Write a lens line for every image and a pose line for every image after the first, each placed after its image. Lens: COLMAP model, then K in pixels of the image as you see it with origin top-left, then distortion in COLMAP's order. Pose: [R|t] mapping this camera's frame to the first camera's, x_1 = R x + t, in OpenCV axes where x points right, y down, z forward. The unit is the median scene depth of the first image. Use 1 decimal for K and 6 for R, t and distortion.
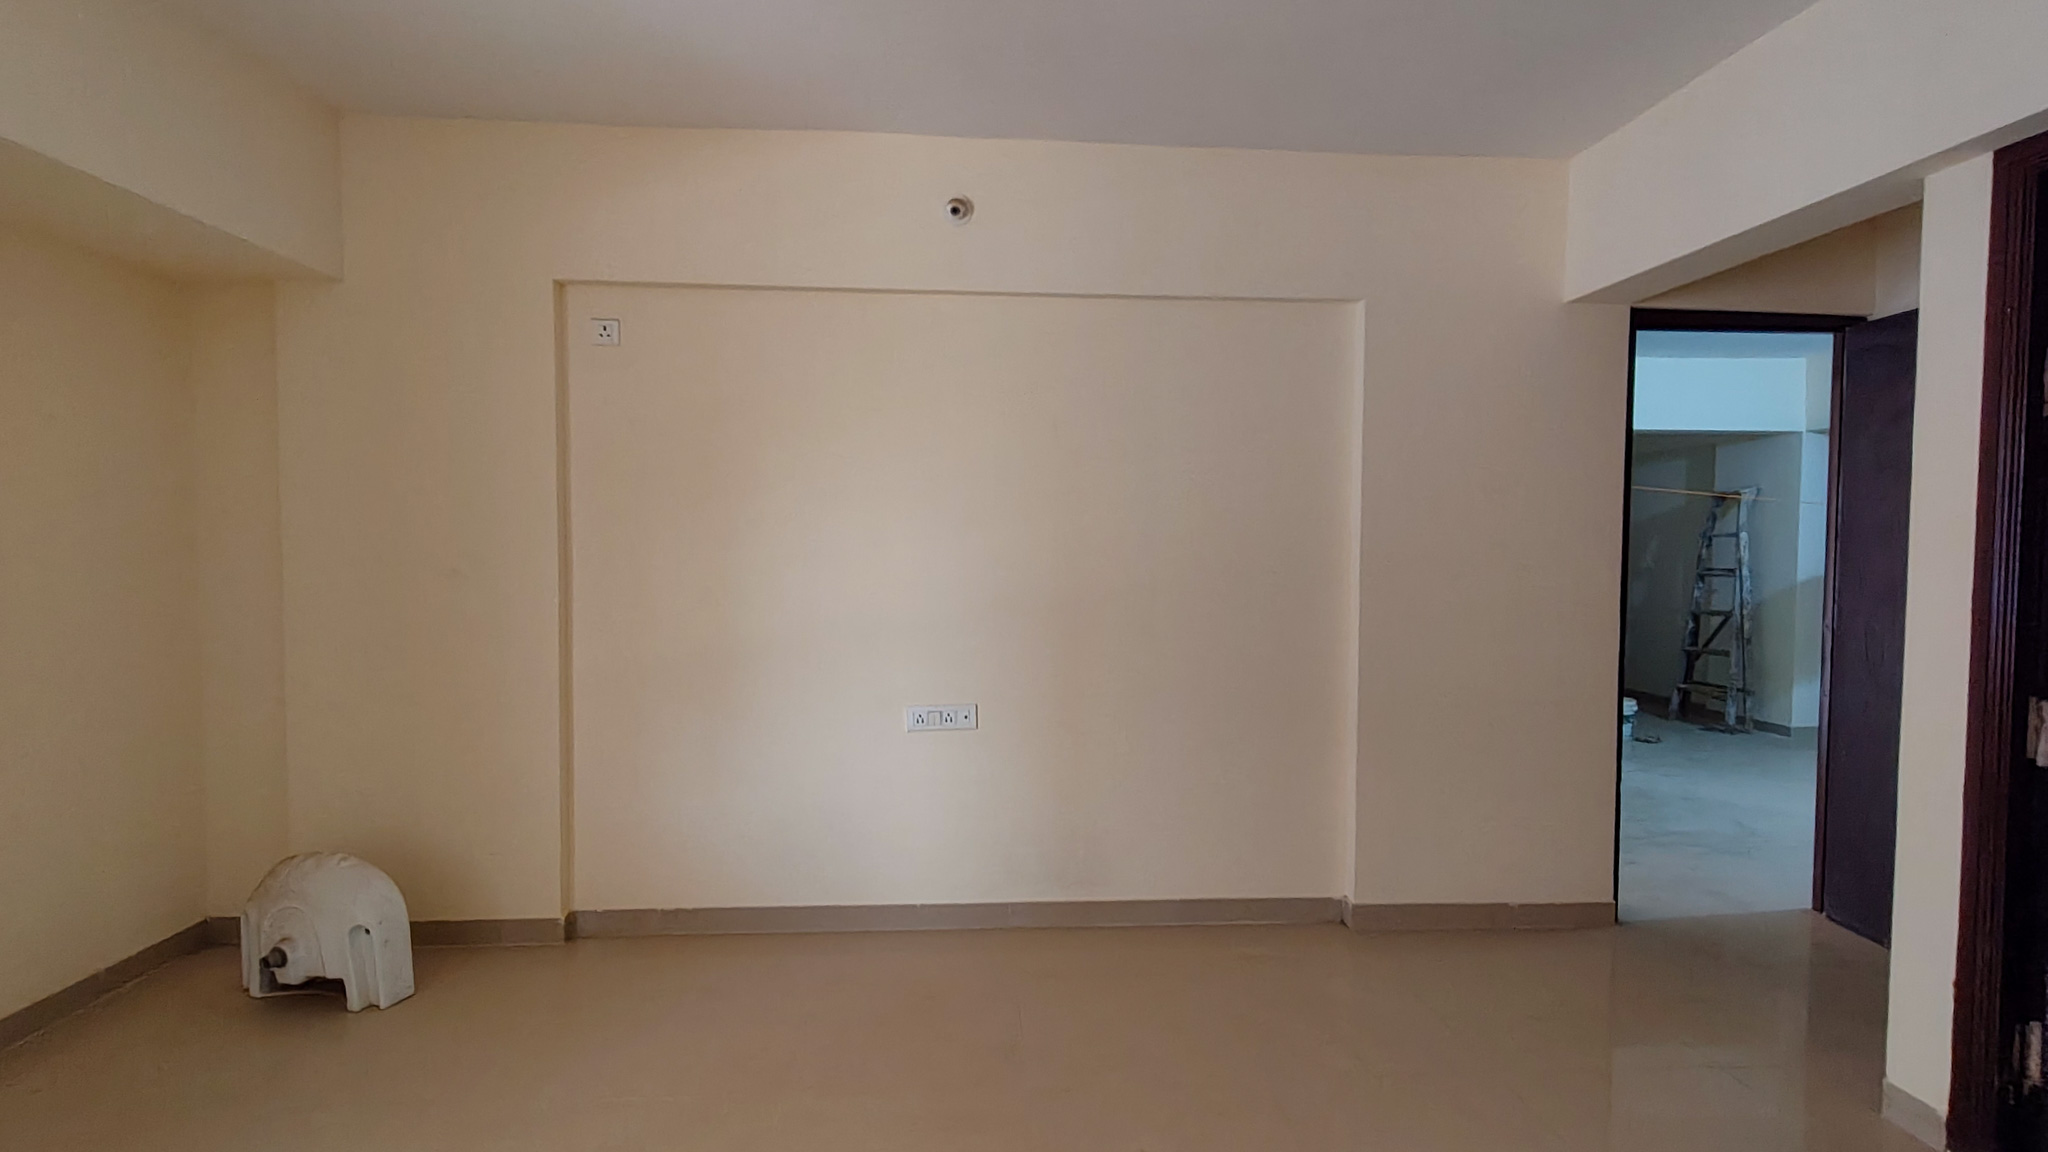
lens RADIAL K [[958.1, 0, 1019.3], [0, 958.1, 588.0], [0, 0, 1]] dist [0.011448, -0.002438]
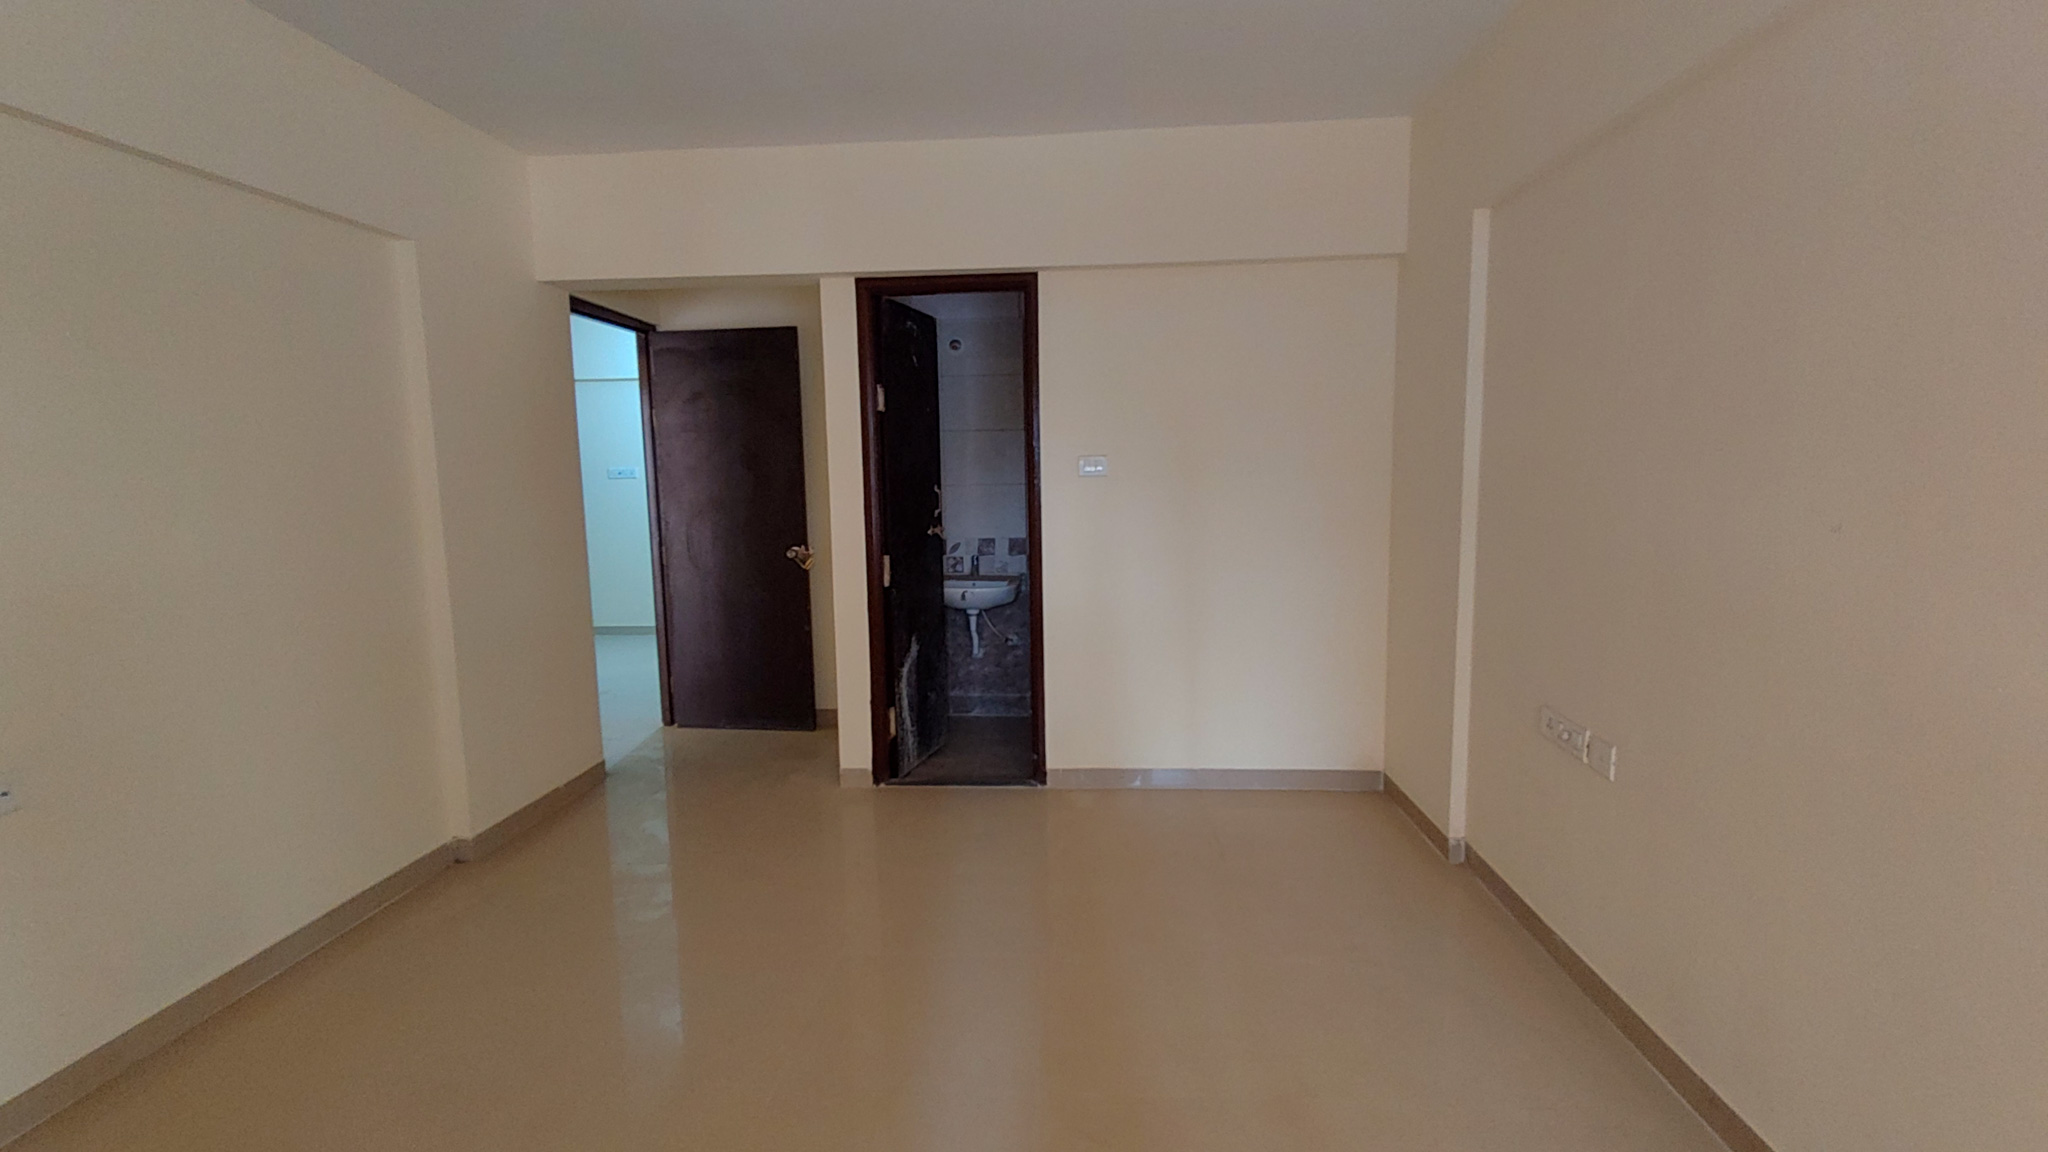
lens RADIAL K [[958.1, 0, 1015.9], [0, 958.1, 575.6], [0, 0, 1]] dist [0.011448, -0.002438]
pose [[0.141757, -0.121962, 0.982360, -0.550903], [0.064708, 0.991400, 0.113747, -0.031380], [-0.987784, 0.047442, 0.148430, 0.250211]]
